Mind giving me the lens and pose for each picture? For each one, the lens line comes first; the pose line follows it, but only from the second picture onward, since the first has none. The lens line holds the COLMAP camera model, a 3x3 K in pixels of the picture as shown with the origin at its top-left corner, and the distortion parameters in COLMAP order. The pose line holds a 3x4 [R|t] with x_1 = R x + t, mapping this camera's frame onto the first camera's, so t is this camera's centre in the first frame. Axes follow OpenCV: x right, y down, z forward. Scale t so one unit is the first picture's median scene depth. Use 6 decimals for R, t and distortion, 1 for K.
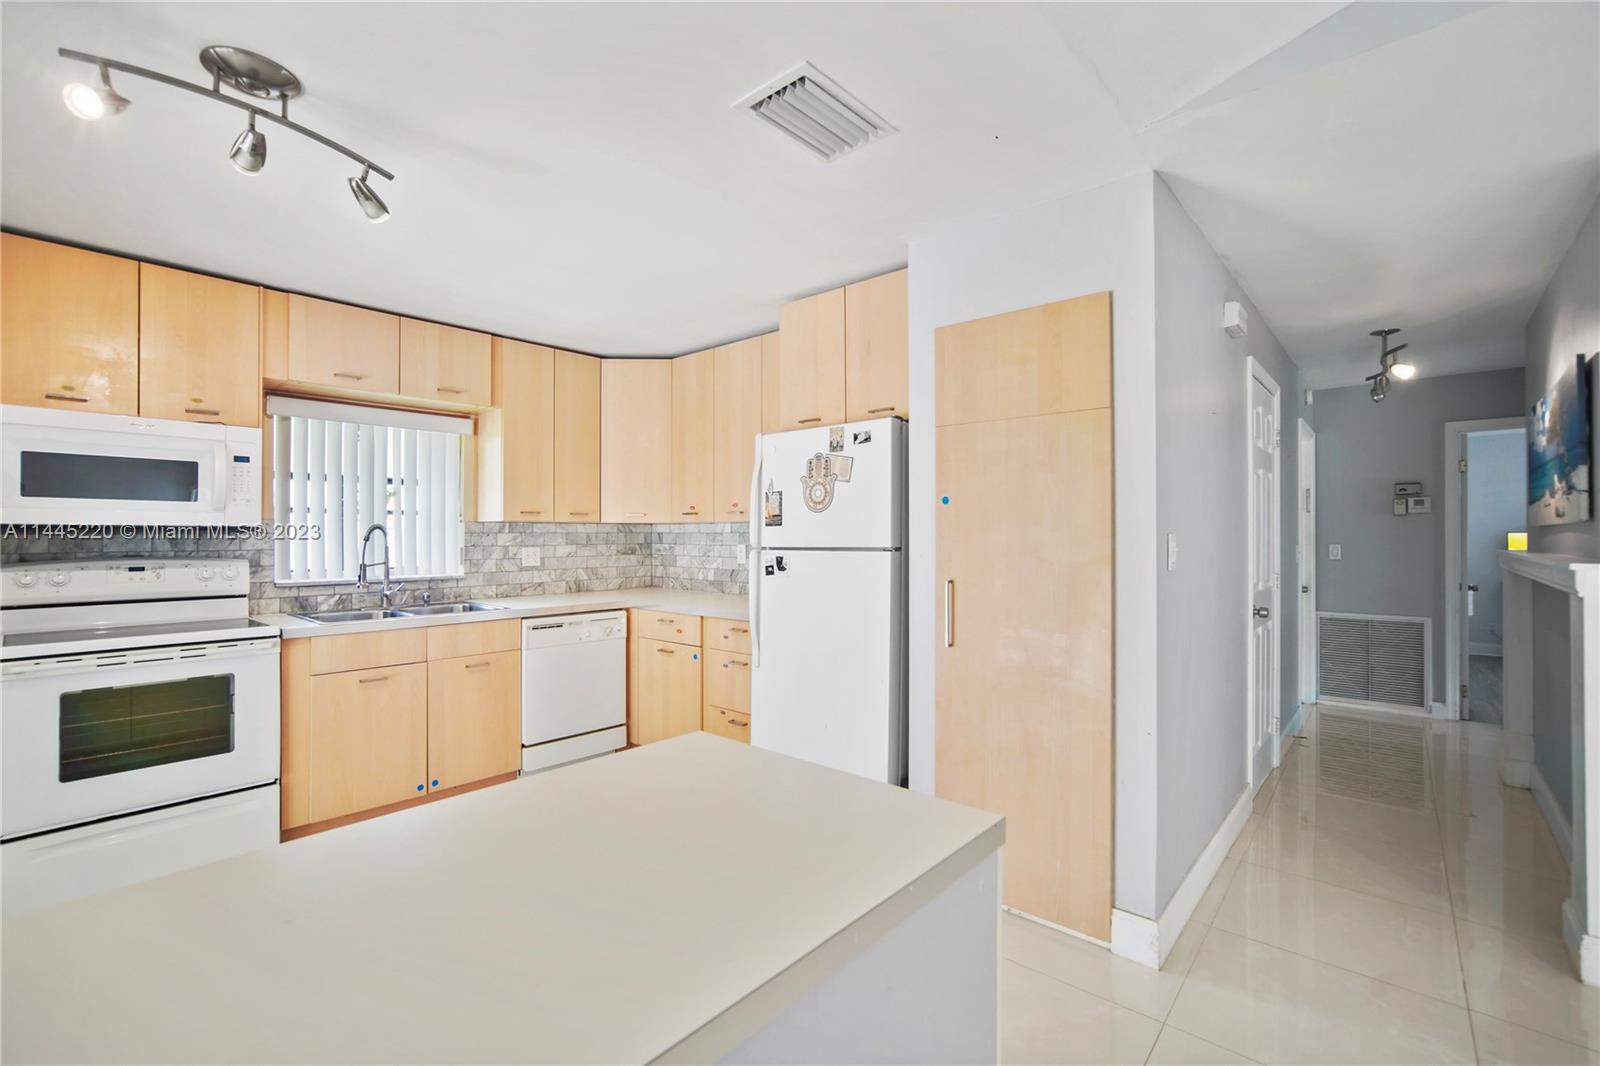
lens RADIAL K [[695.5, 0, 798.3], [0, 695.5, 535.9], [0, 0, 1]] dist [0.001002, 0.000323]
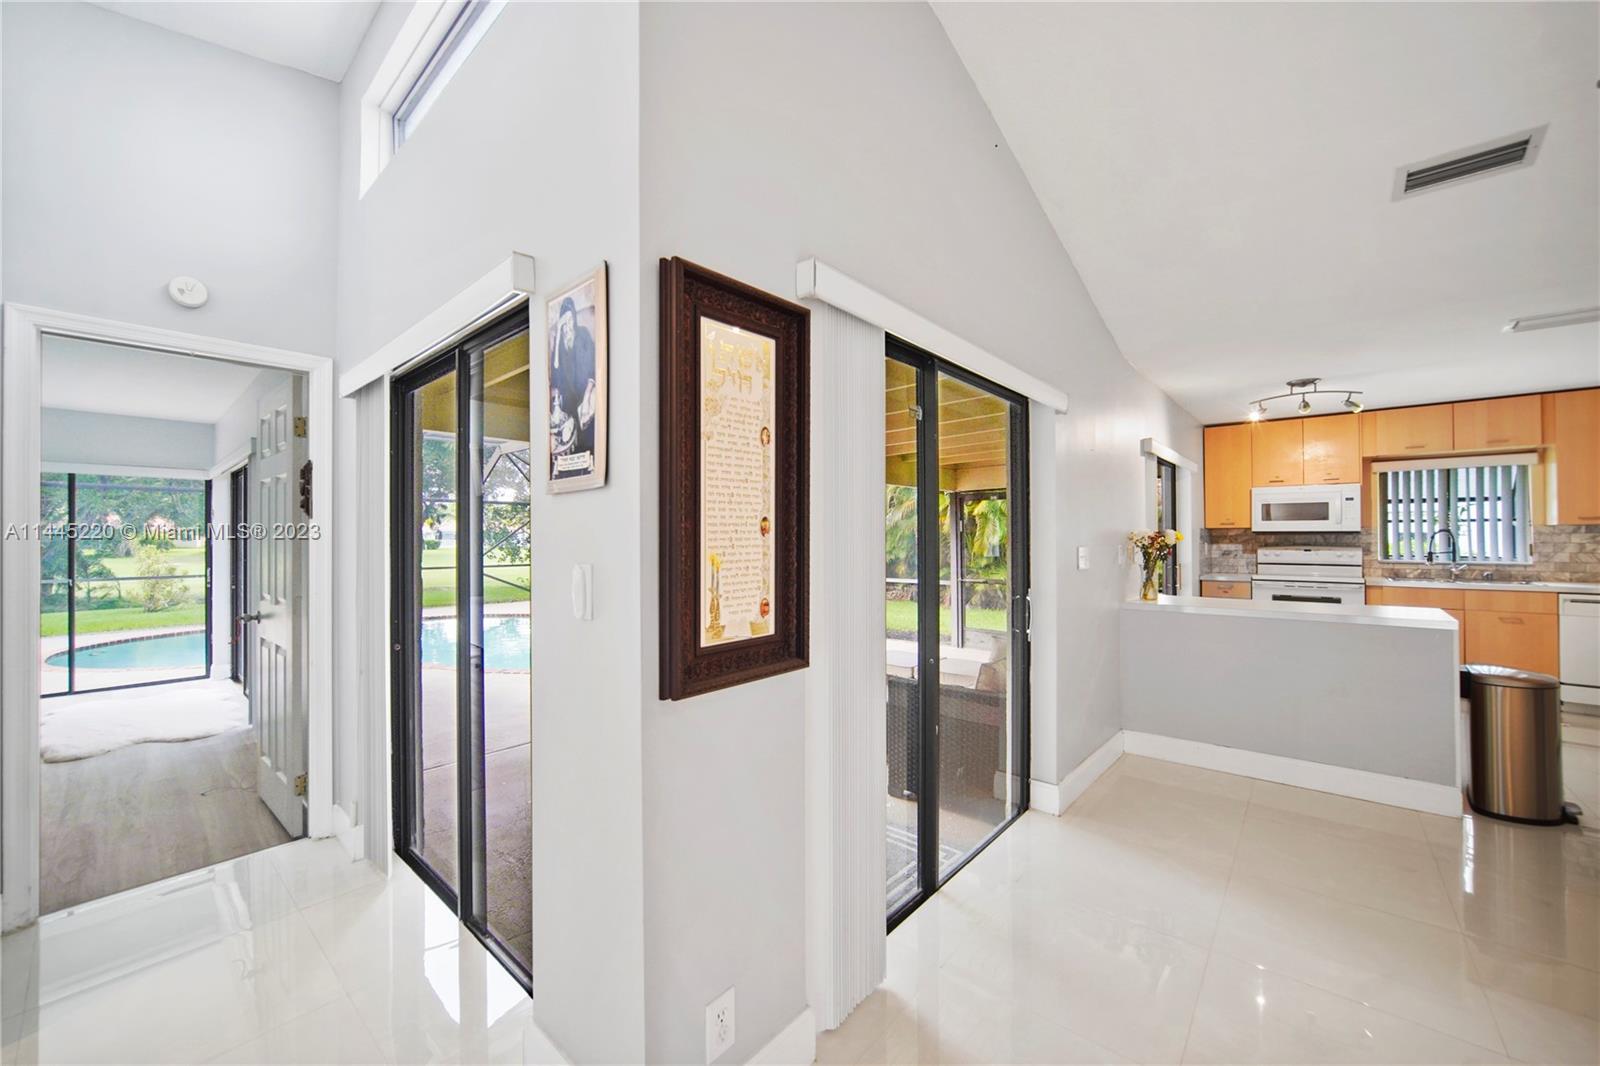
lens RADIAL K [[609.2, 0, 798.1], [0, 609.2, 535.0], [0, 0, 1]] dist [0.010044, 0.000079]
pose [[0.004071, -0.007746, -0.999962, 0.954093], [-0.001769, 0.999968, -0.007753, 0.014279], [0.999990, 0.001800, 0.004057, -0.615565]]
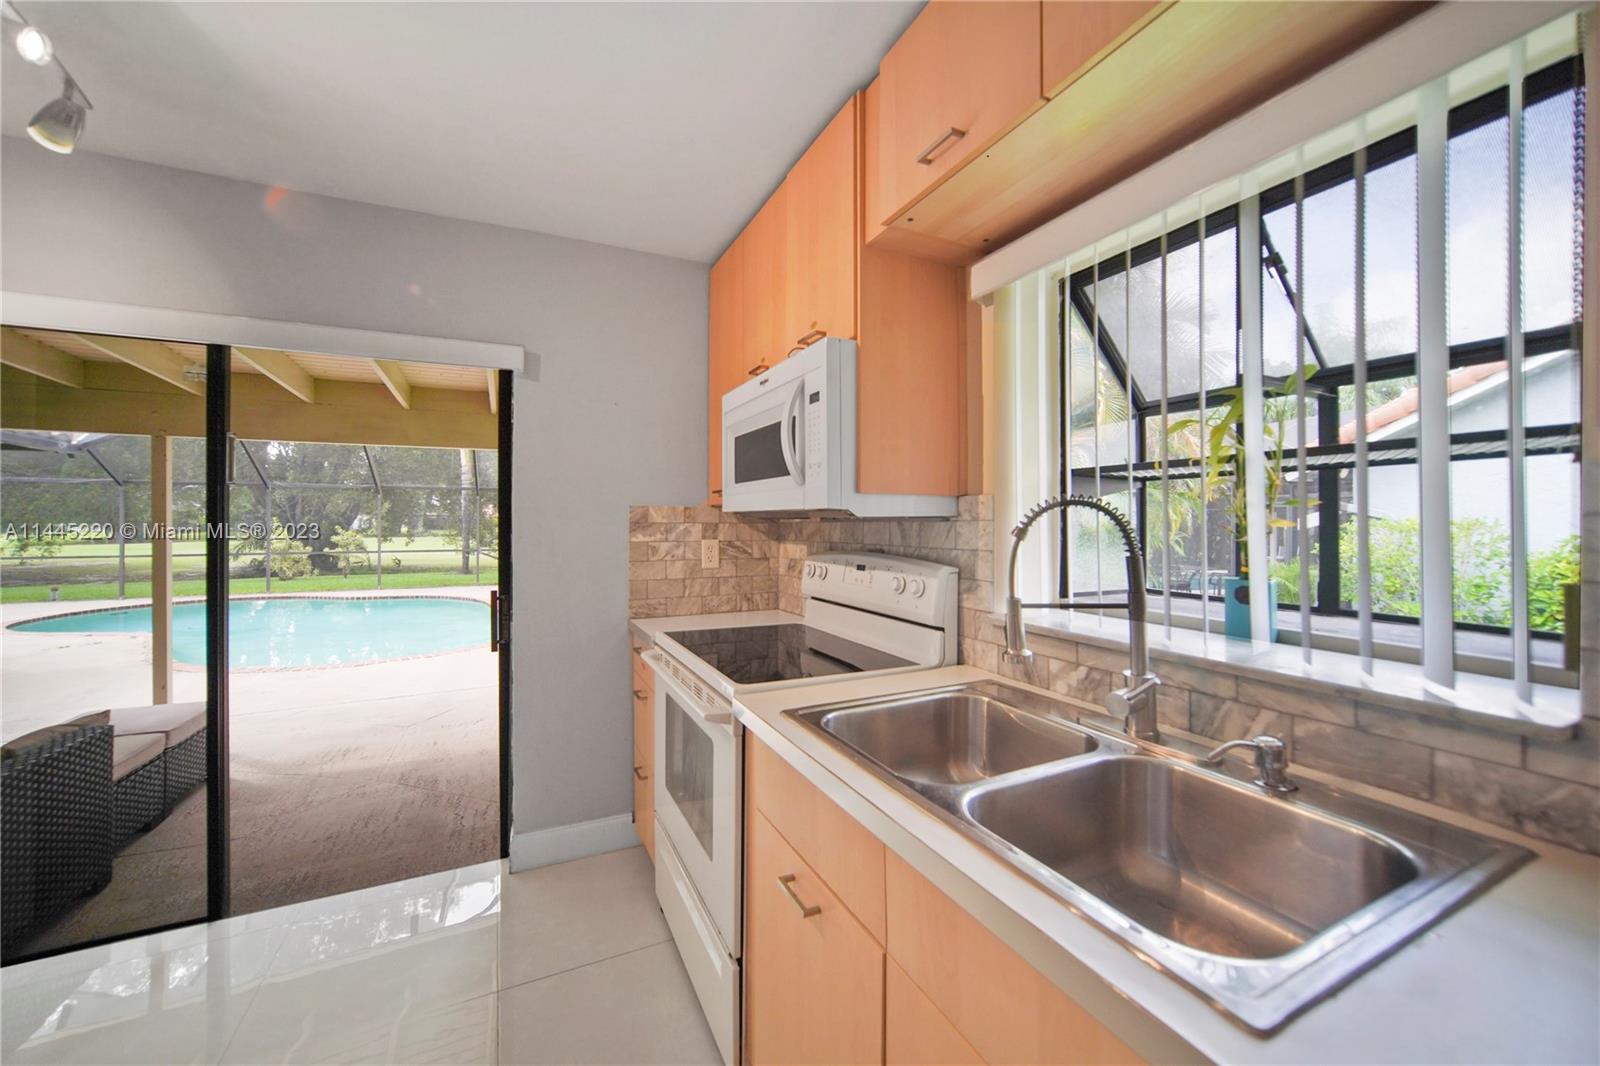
lens RADIAL K [[609.2, 0, 800.2], [0, 609.2, 520.9], [0, 0, 1]] dist [0.010044, 0.000079]
pose [[-0.386556, 0.005507, -0.922250, -0.277357], [0.002471, 0.999985, 0.004935, -0.006167], [0.922263, -0.000371, -0.386564, 1.074321]]
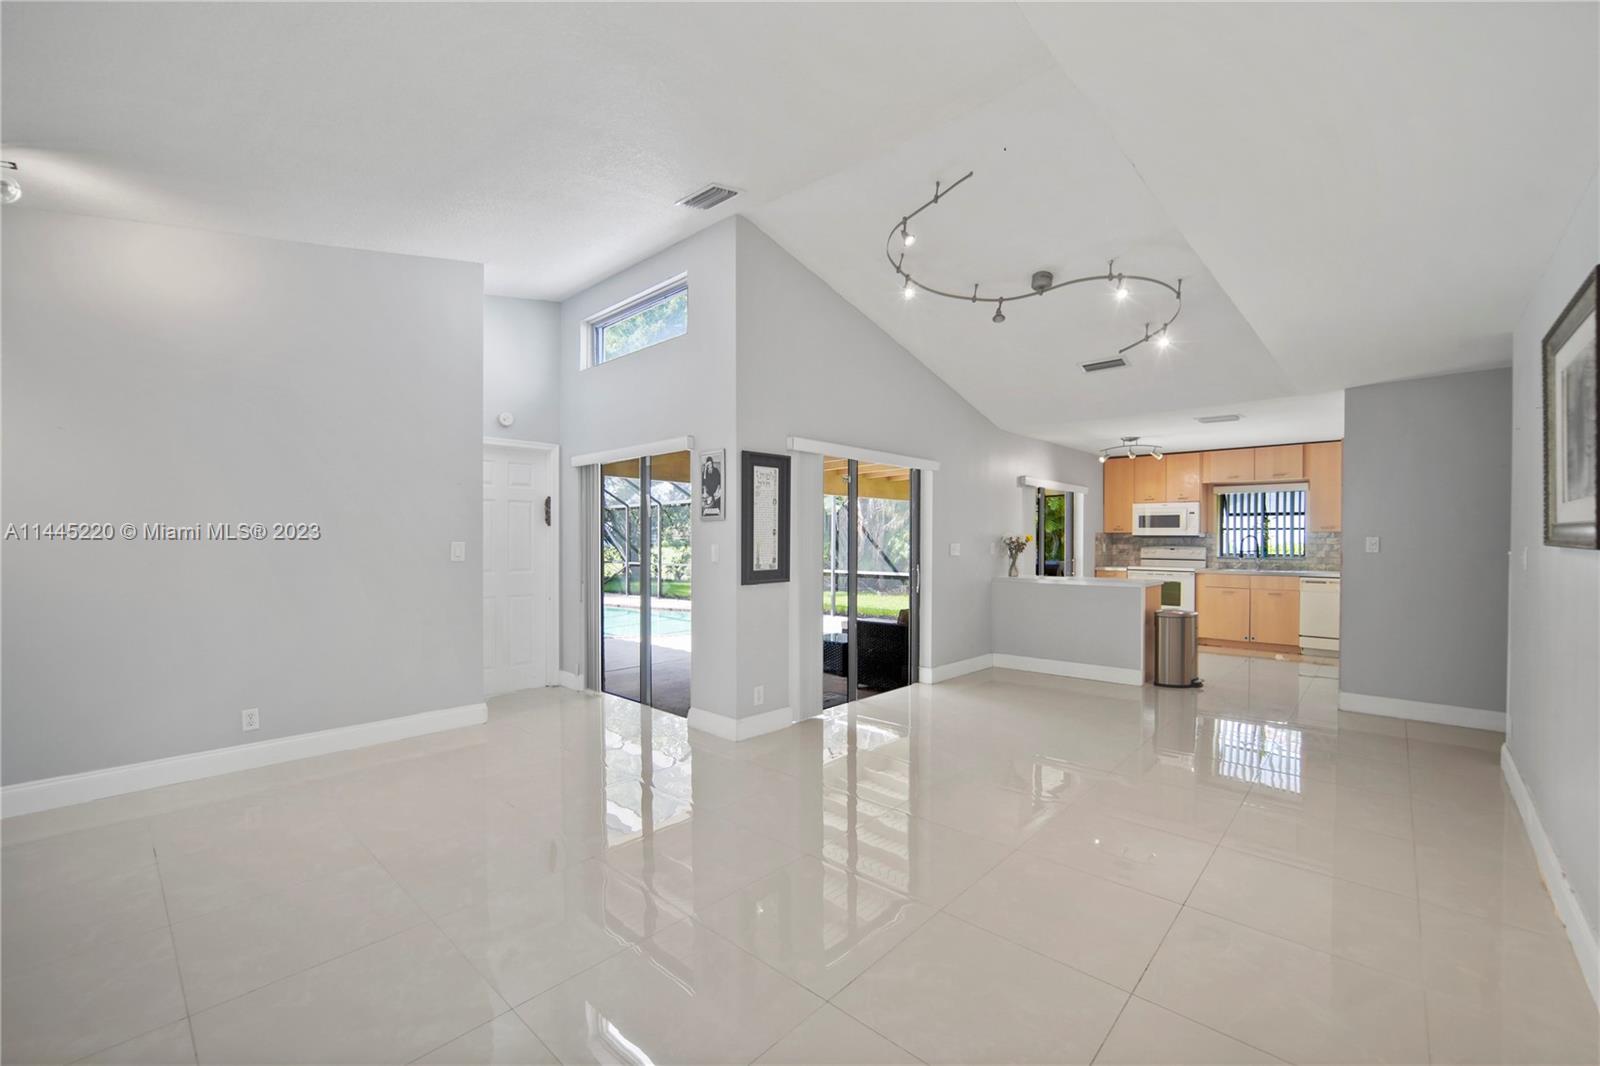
lens RADIAL K [[637.3, 0, 800.9], [0, 637.3, 543.1], [0, 0, 1]] dist [-0.000438, 0.000003]
pose [[-0.034079, 0.000413, -0.999419, 1.819554], [-0.006499, 0.999979, 0.000635, 0.025752], [0.999398, 0.006517, -0.034076, -0.539290]]
